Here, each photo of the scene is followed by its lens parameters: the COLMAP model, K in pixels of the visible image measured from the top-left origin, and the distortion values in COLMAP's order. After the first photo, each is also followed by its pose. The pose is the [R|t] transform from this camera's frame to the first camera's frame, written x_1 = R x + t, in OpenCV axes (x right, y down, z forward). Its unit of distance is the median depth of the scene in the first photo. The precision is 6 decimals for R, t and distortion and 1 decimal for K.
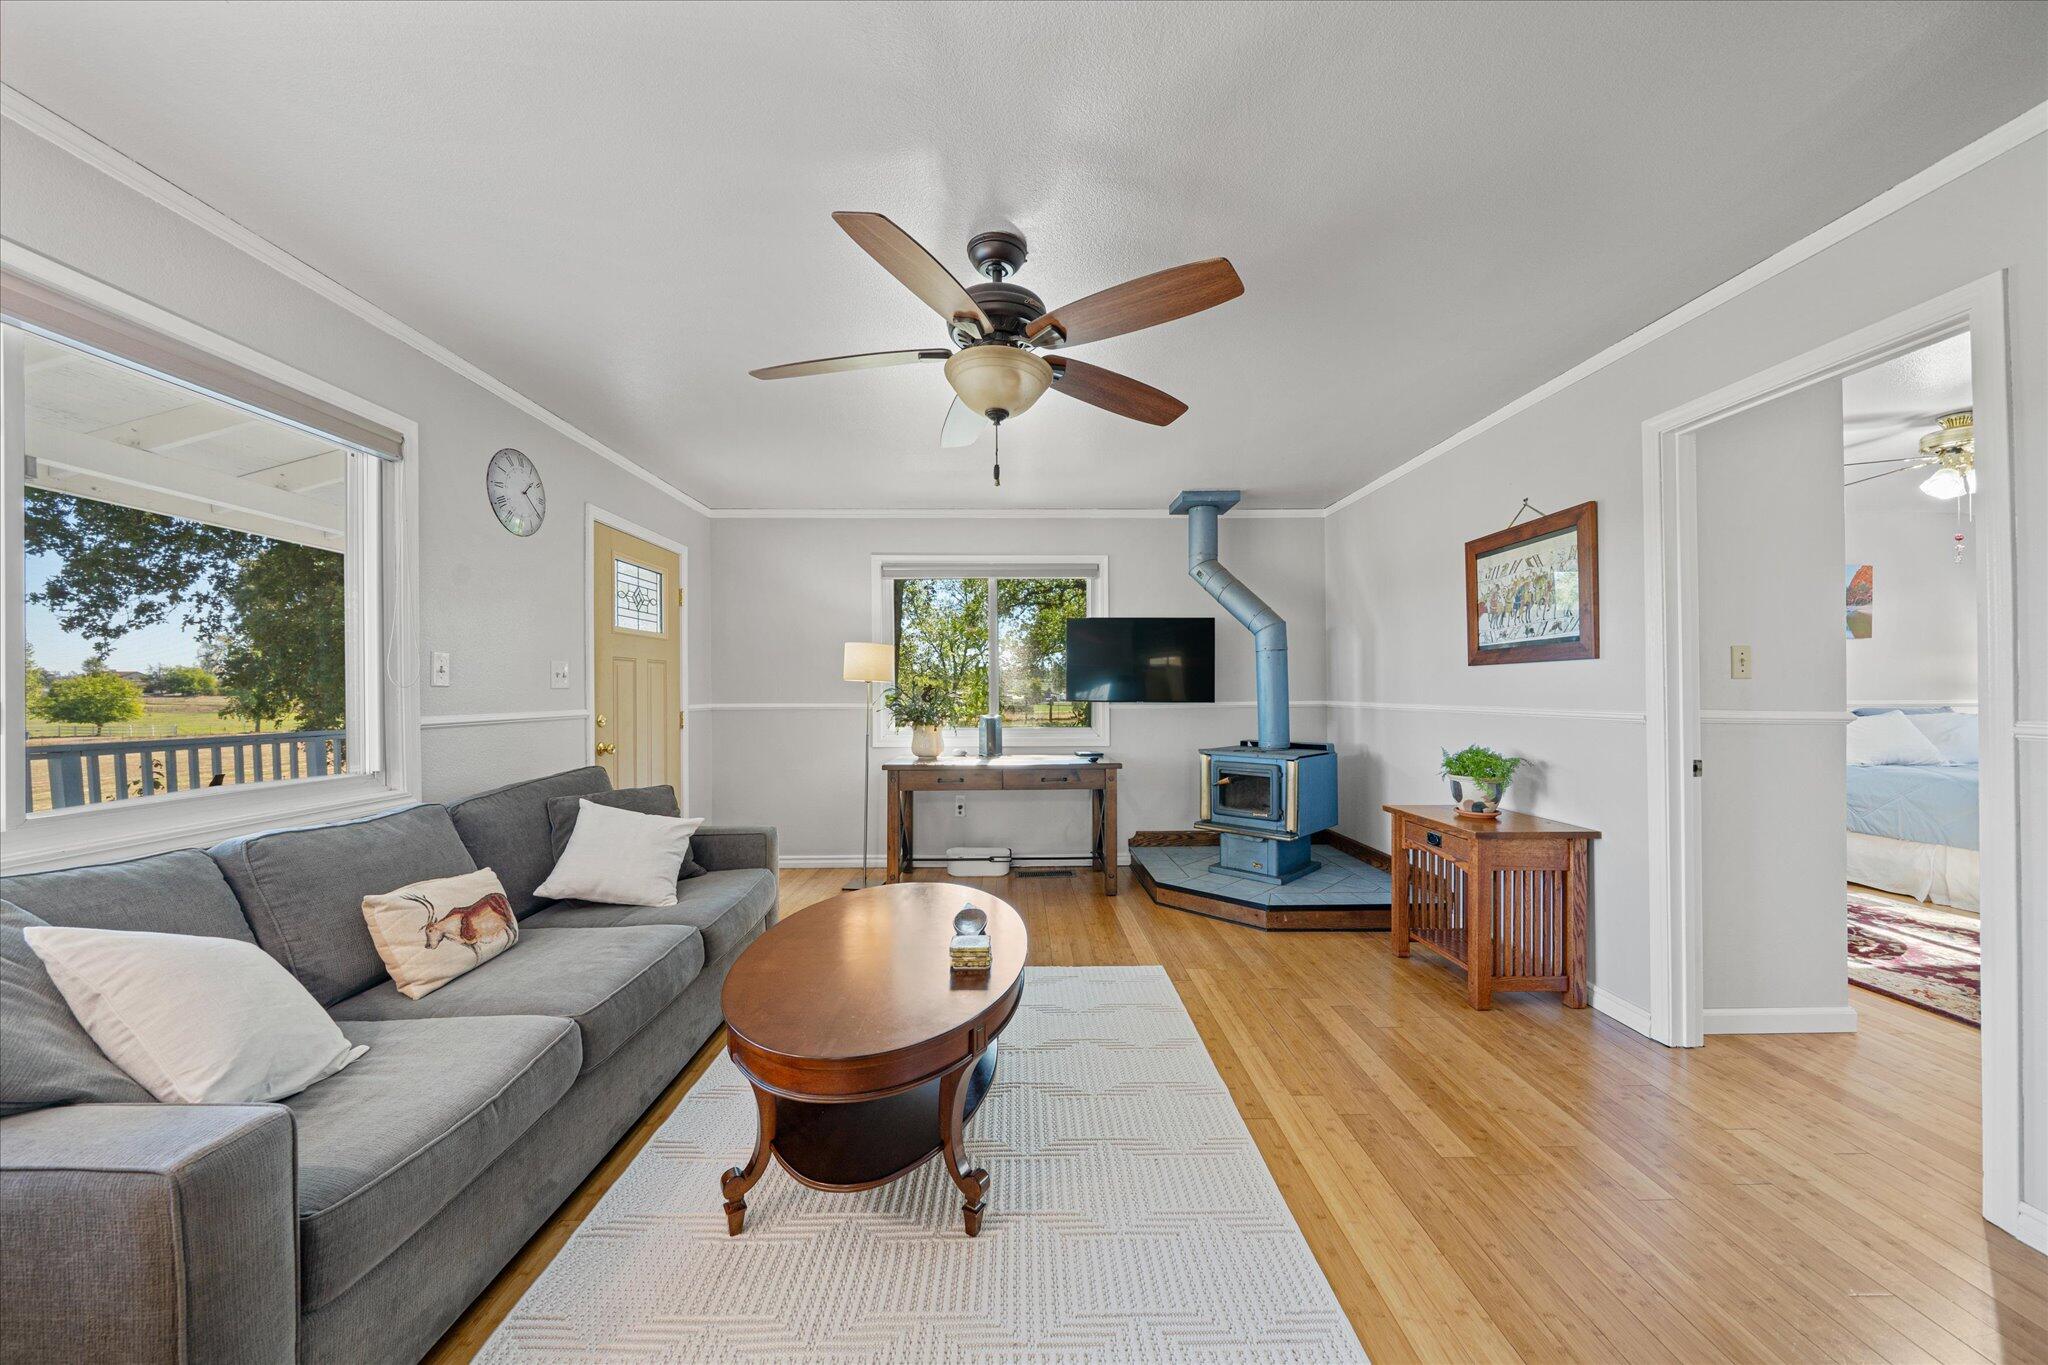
lens RADIAL K [[709.9, 0, 1023.0], [0, 709.9, 687.9], [0, 0, 1]] dist [-0.008242, 0.000108]
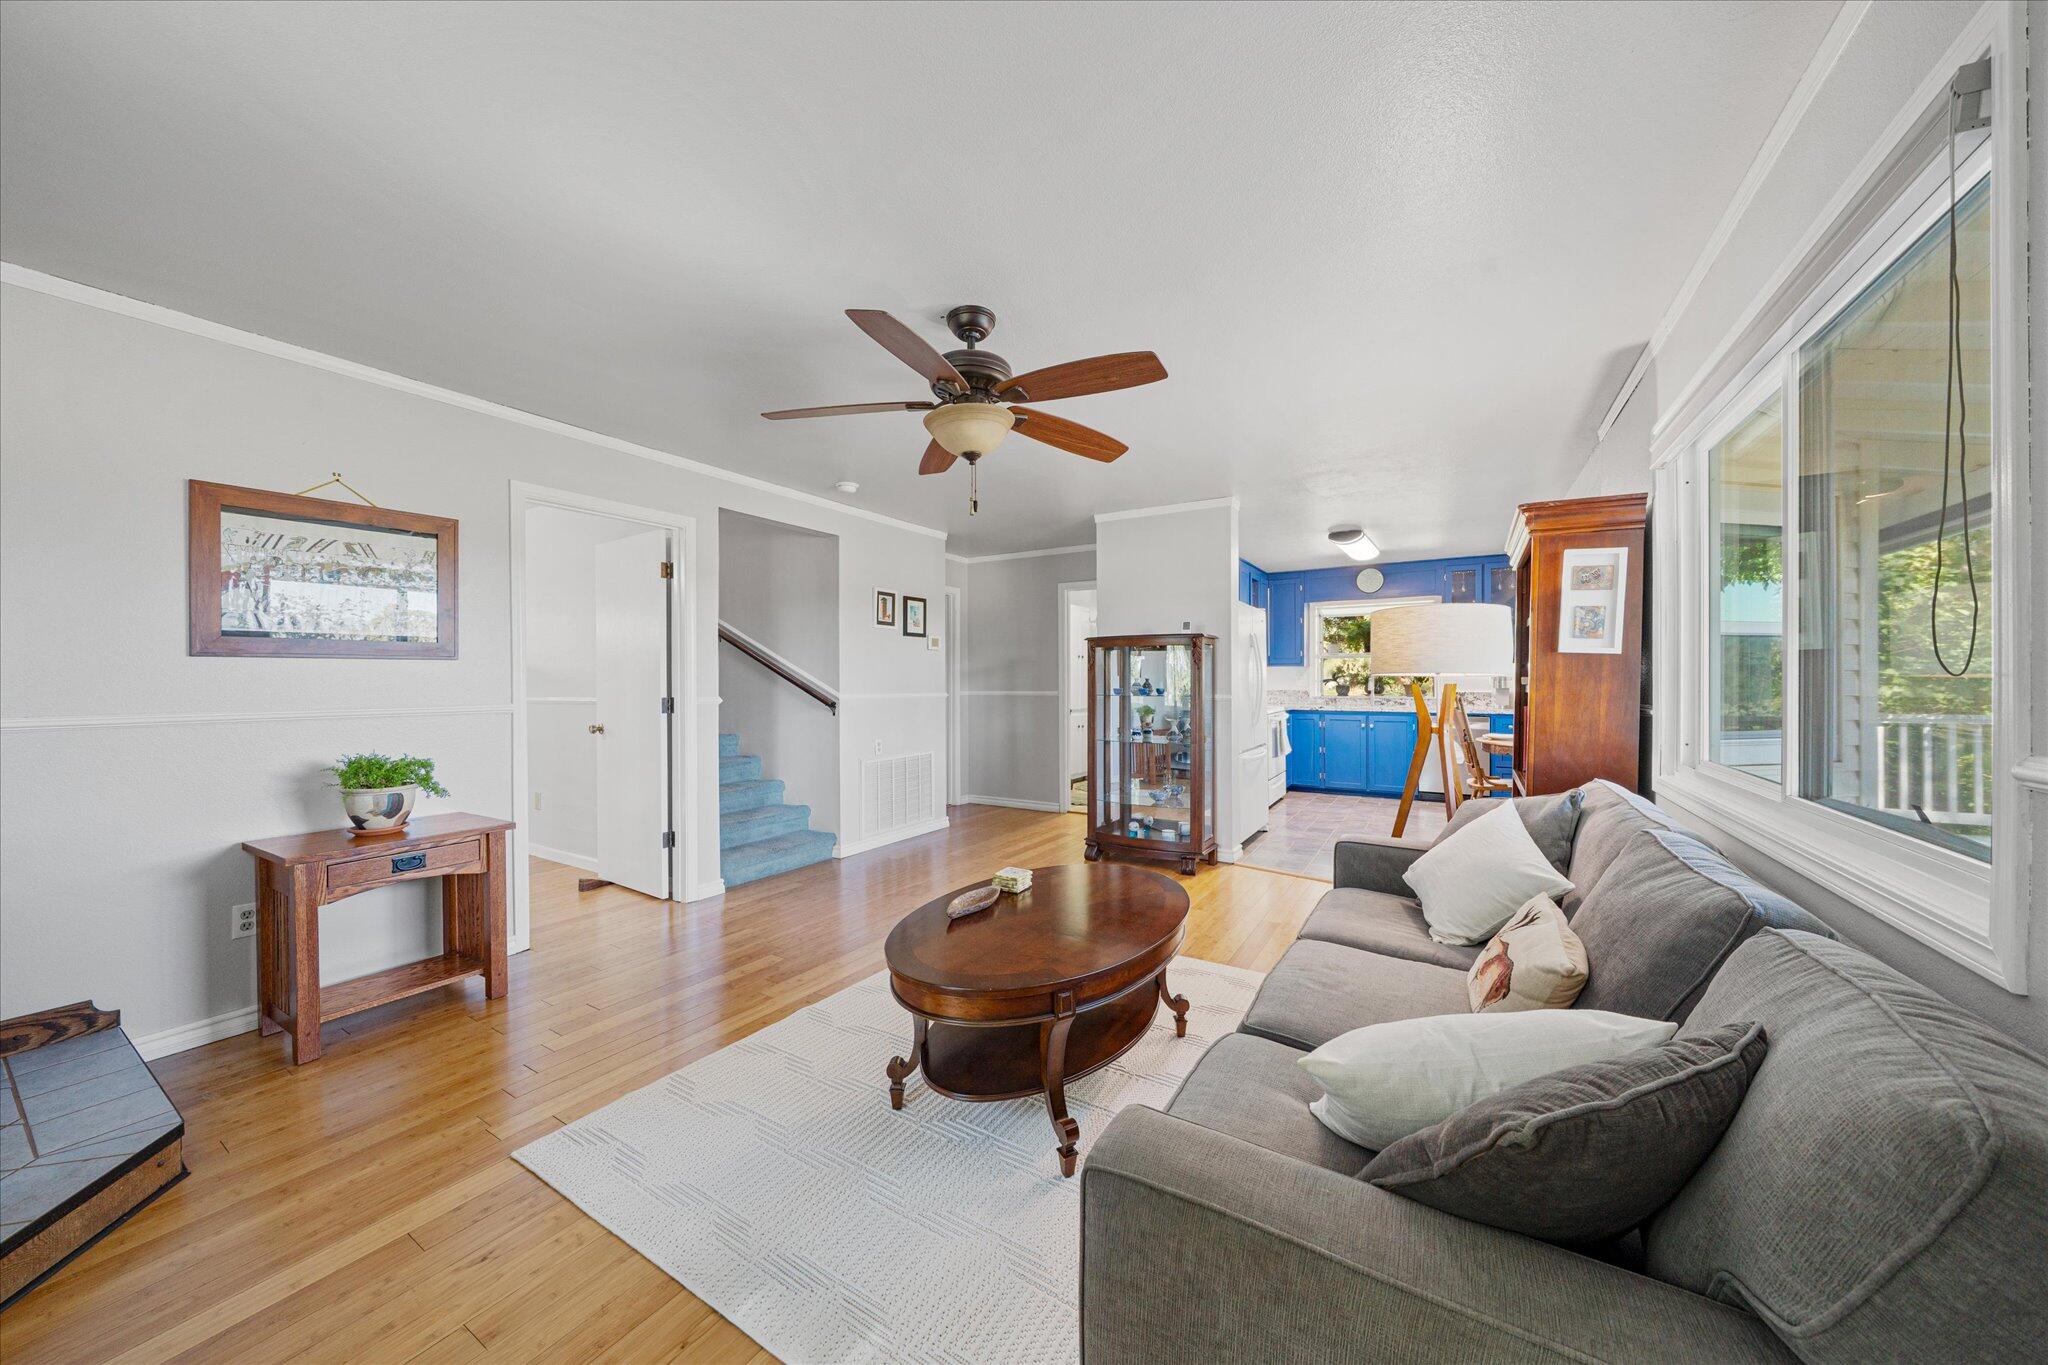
lens RADIAL K [[709.9, 0, 1013.8], [0, 709.9, 679.0], [0, 0, 1]] dist [-0.008242, 0.000108]
pose [[-0.835300, 0.007741, 0.549740, -0.440516], [0.005681, 0.999969, -0.005449, 0.000048], [-0.549766, -0.001429, -0.835318, 1.158728]]
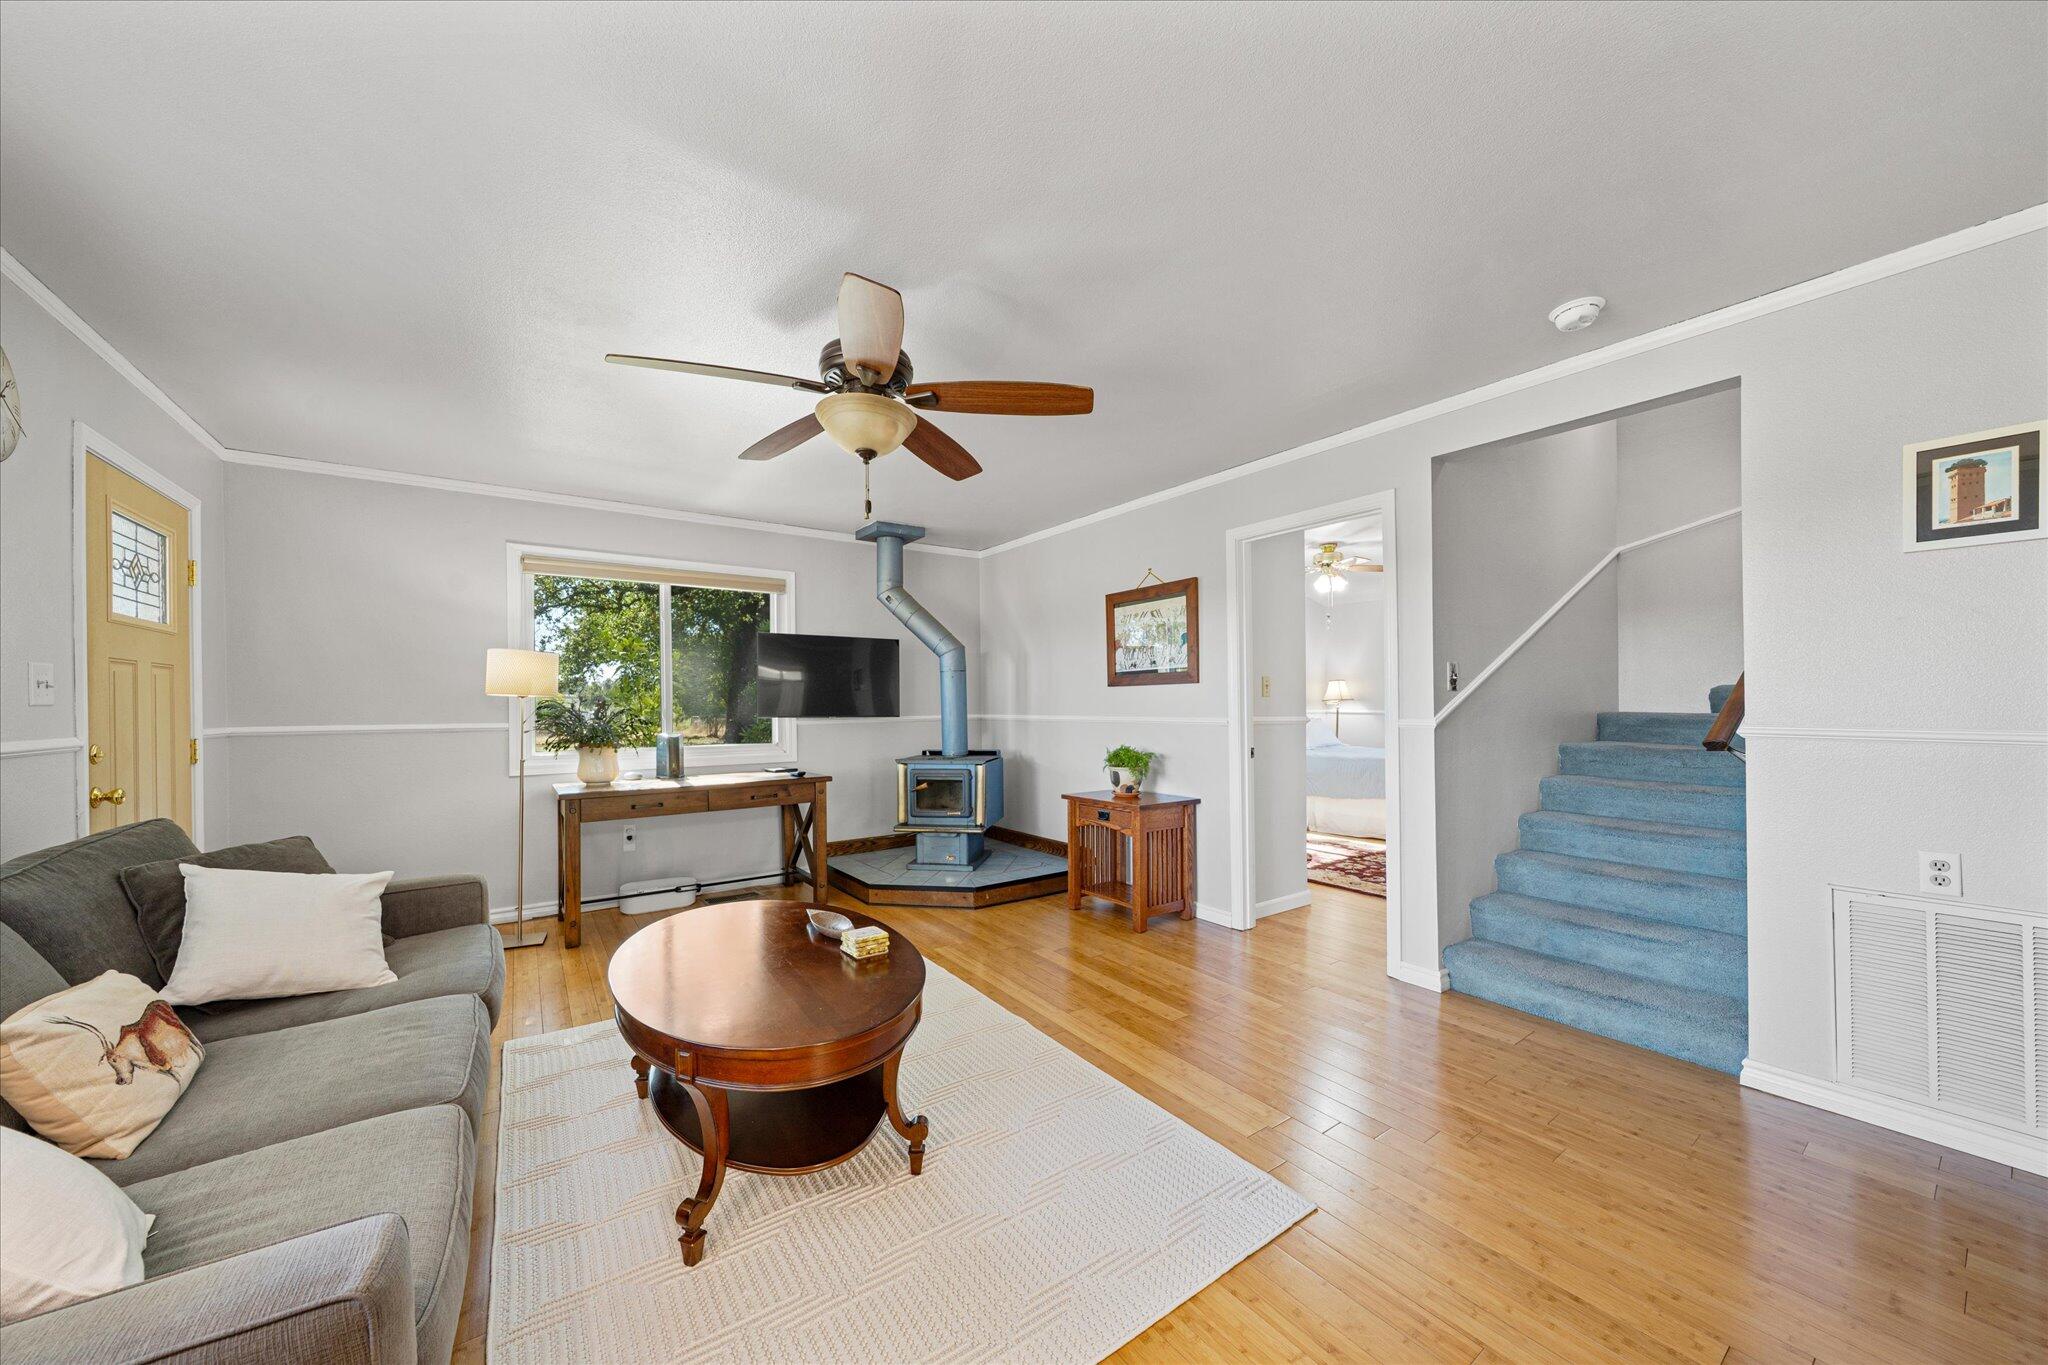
lens RADIAL K [[709.9, 0, 1032.7], [0, 709.9, 702.9], [0, 0, 1]] dist [-0.008242, 0.000108]
pose [[0.824012, -0.000940, 0.566571, -0.258091], [0.002130, 0.999997, -0.001438, 0.001372], [-0.566568, 0.002391, 0.824011, -0.030494]]
